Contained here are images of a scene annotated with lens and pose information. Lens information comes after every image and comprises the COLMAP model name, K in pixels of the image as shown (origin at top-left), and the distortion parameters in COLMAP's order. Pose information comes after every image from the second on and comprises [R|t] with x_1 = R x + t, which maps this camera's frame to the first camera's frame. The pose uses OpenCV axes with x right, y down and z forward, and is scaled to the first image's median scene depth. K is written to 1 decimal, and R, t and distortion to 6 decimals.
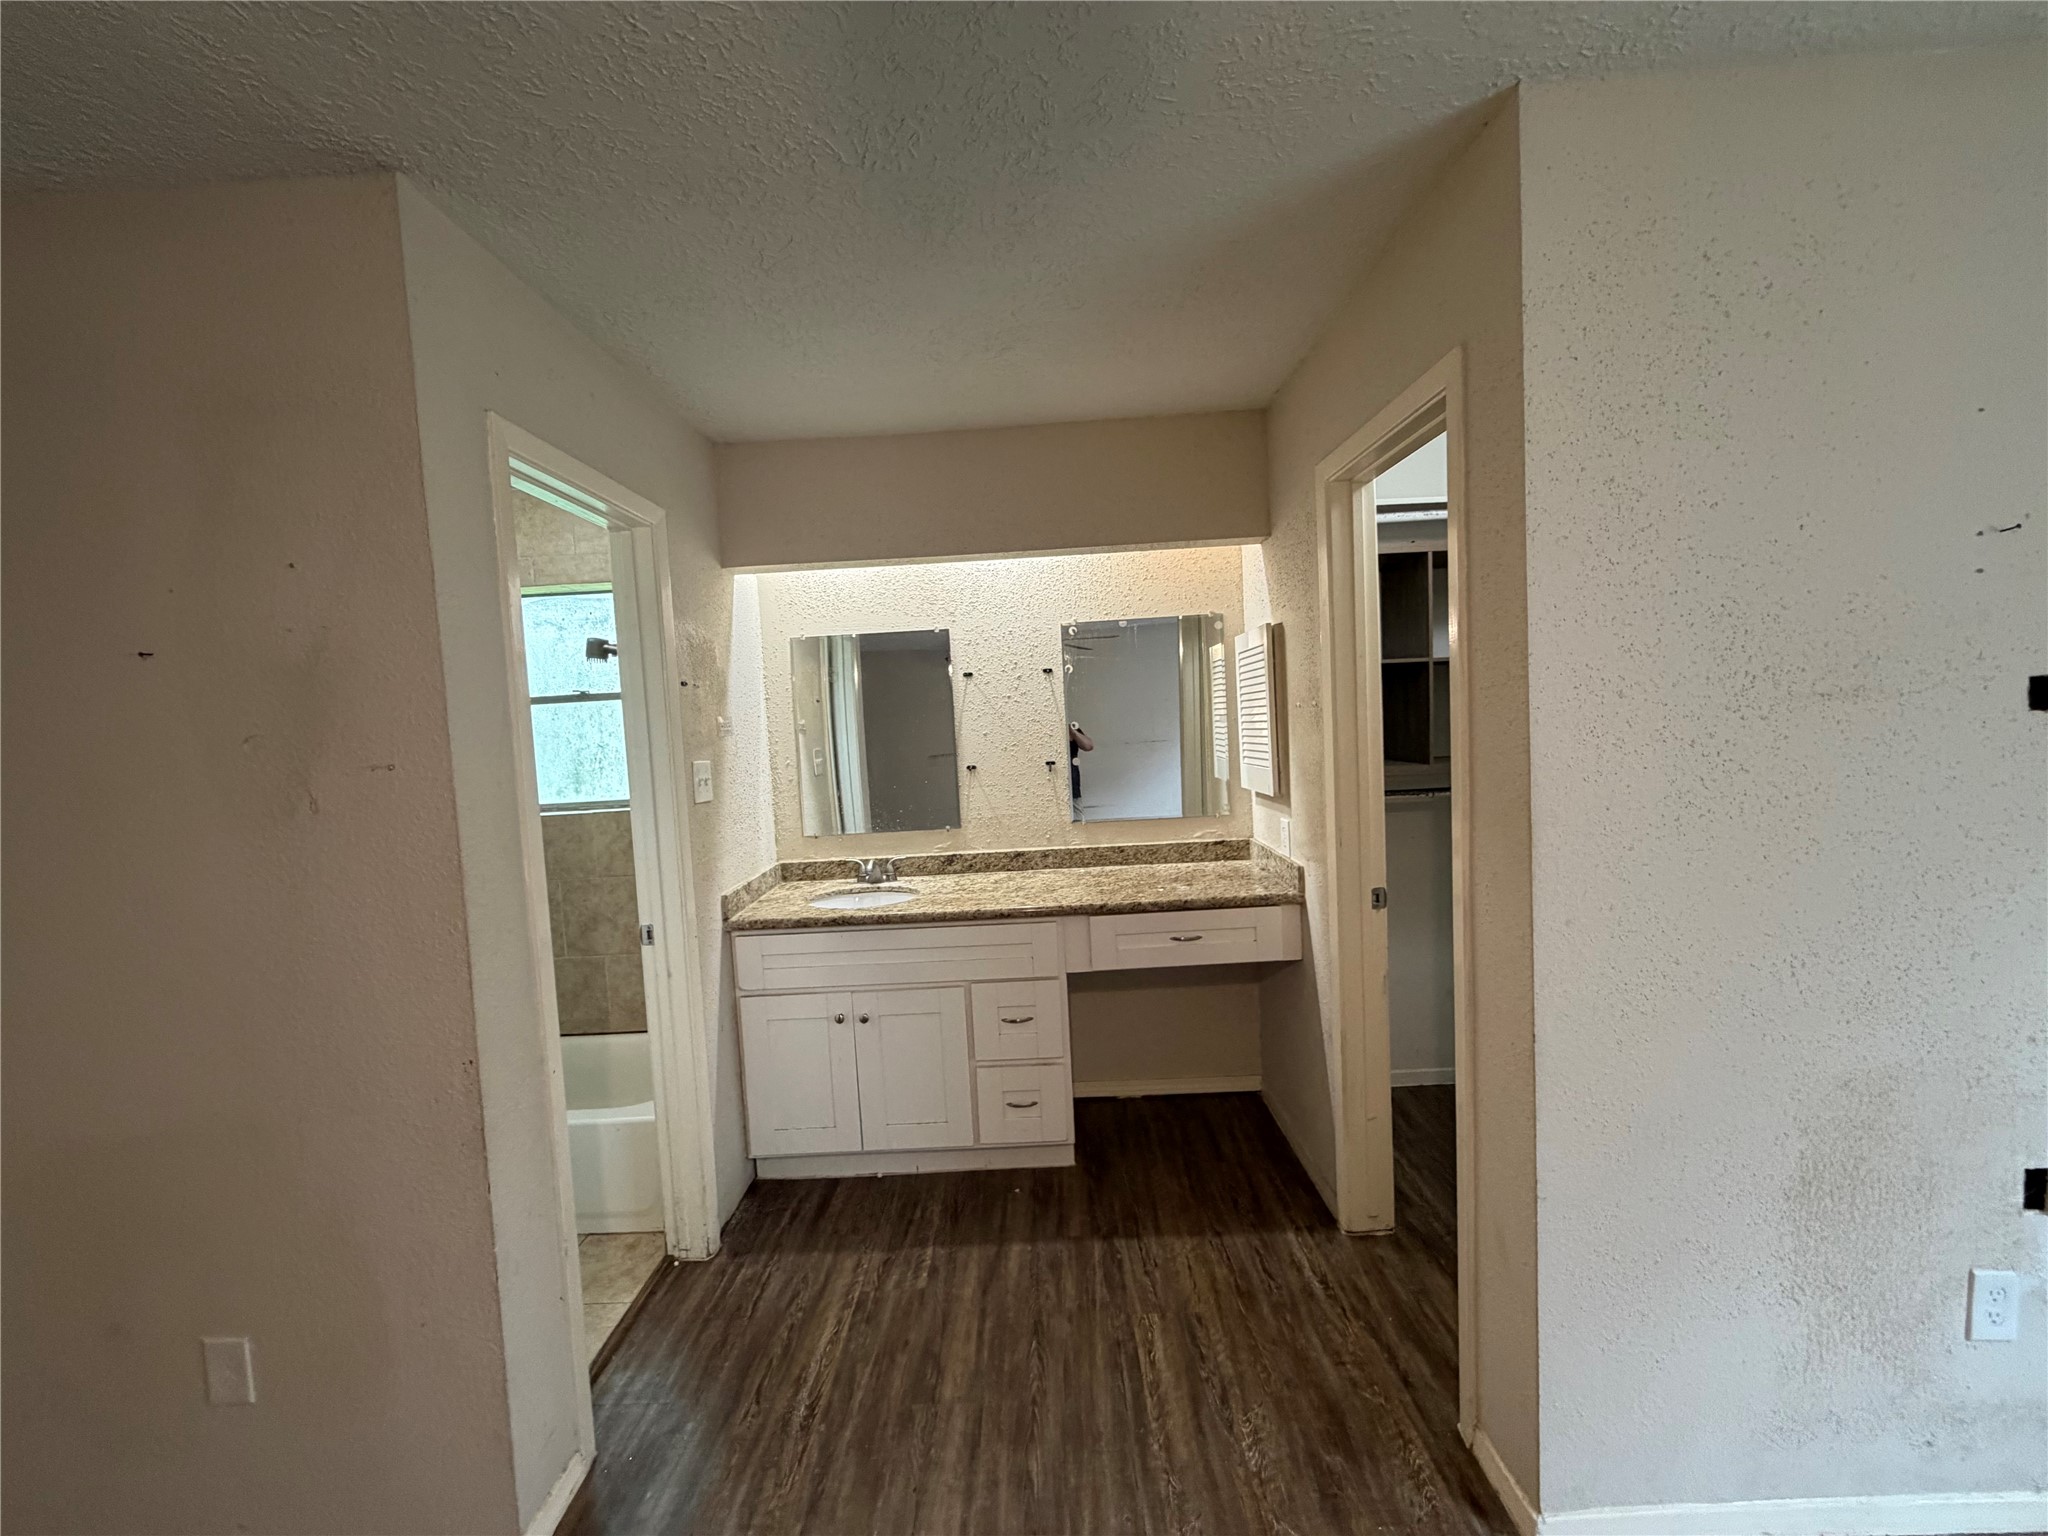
lens RADIAL K [[822.0, 0, 1016.3], [0, 822.0, 756.0], [0, 0, 1]] dist [0.006108, -0.001617]
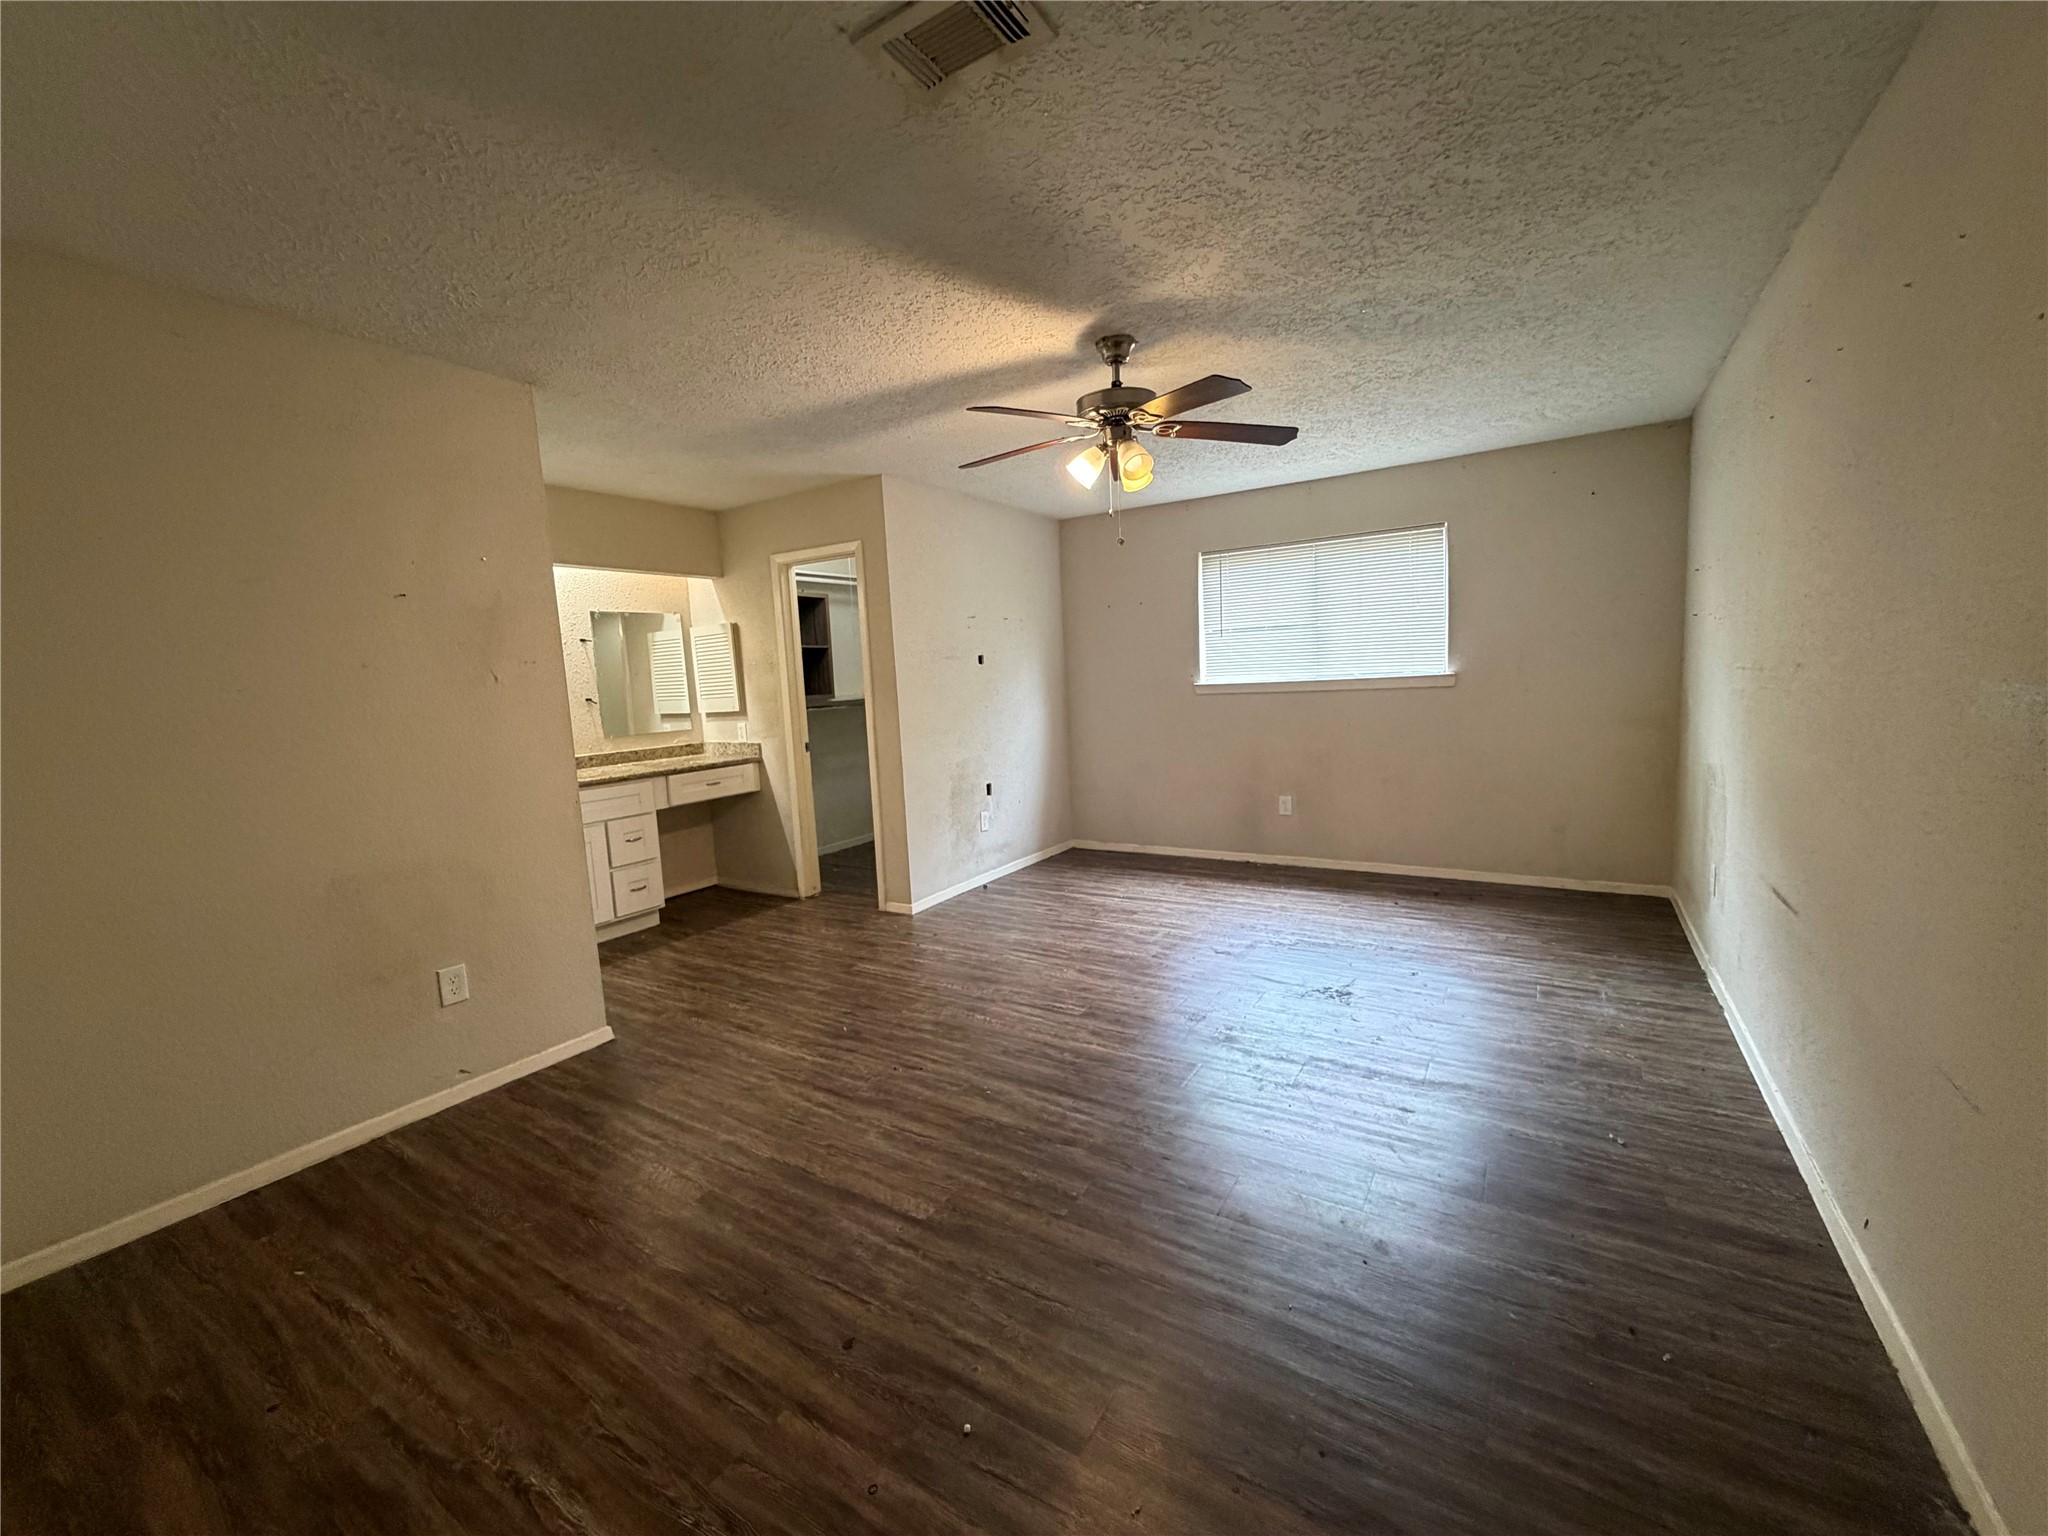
lens RADIAL K [[822.0, 0, 1032.0], [0, 822.0, 778.6], [0, 0, 1]] dist [0.006108, -0.001617]
pose [[0.499679, -0.073054, 0.863125, -1.075318], [0.070780, 0.996549, 0.043371, 0.179741], [-0.863314, 0.039420, 0.503125, -0.602576]]
